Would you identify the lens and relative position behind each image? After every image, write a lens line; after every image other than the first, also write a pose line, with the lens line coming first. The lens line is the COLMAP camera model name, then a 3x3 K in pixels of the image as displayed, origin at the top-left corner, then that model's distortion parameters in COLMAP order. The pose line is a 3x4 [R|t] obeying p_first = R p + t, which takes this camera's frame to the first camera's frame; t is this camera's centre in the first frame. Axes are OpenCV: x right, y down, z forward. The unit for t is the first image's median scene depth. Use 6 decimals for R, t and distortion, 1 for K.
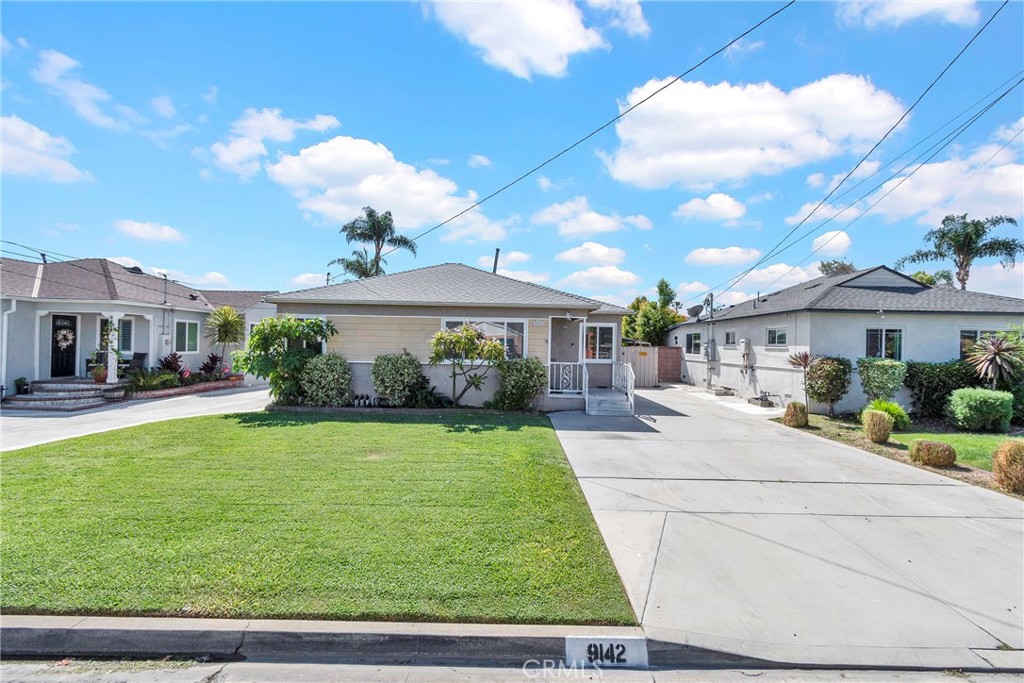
lens RADIAL K [[452.6, 0, 515.0], [0, 452.6, 342.8], [0, 0, 1]] dist [0.000033, -0.000036]
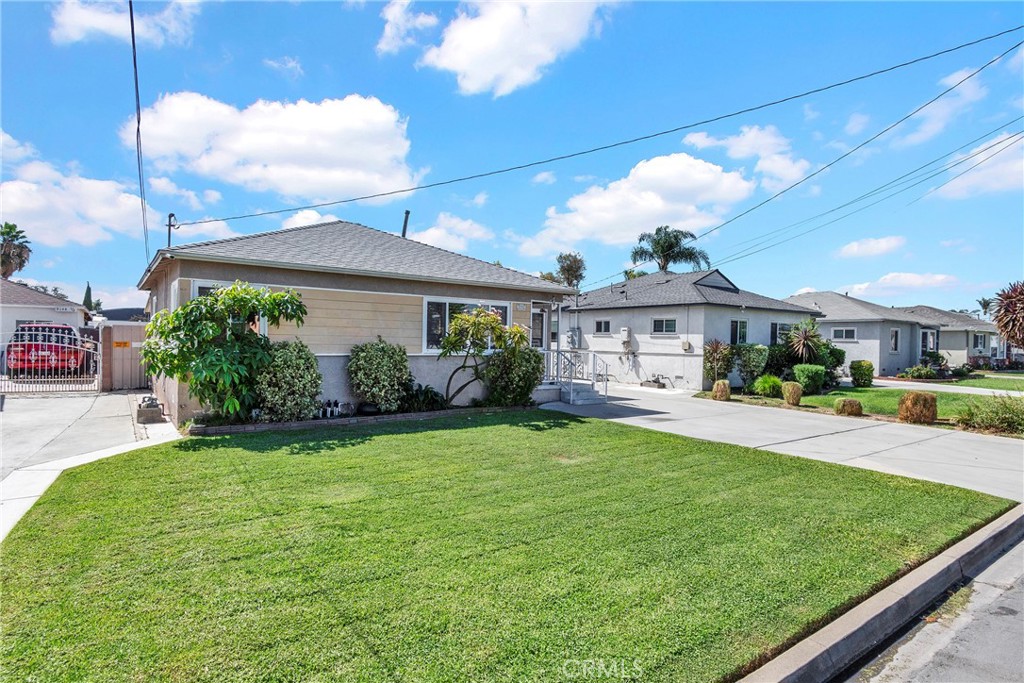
lens RADIAL K [[558.6, 0, 512.0], [0, 558.6, 341.5], [0, 0, 1]] dist [0.003472, 0.000685]
pose [[0.800921, -0.004829, 0.598751, -0.579340], [-0.006149, 0.999848, 0.016290, 0.005879], [-0.598738, -0.016729, 0.800770, 0.118763]]
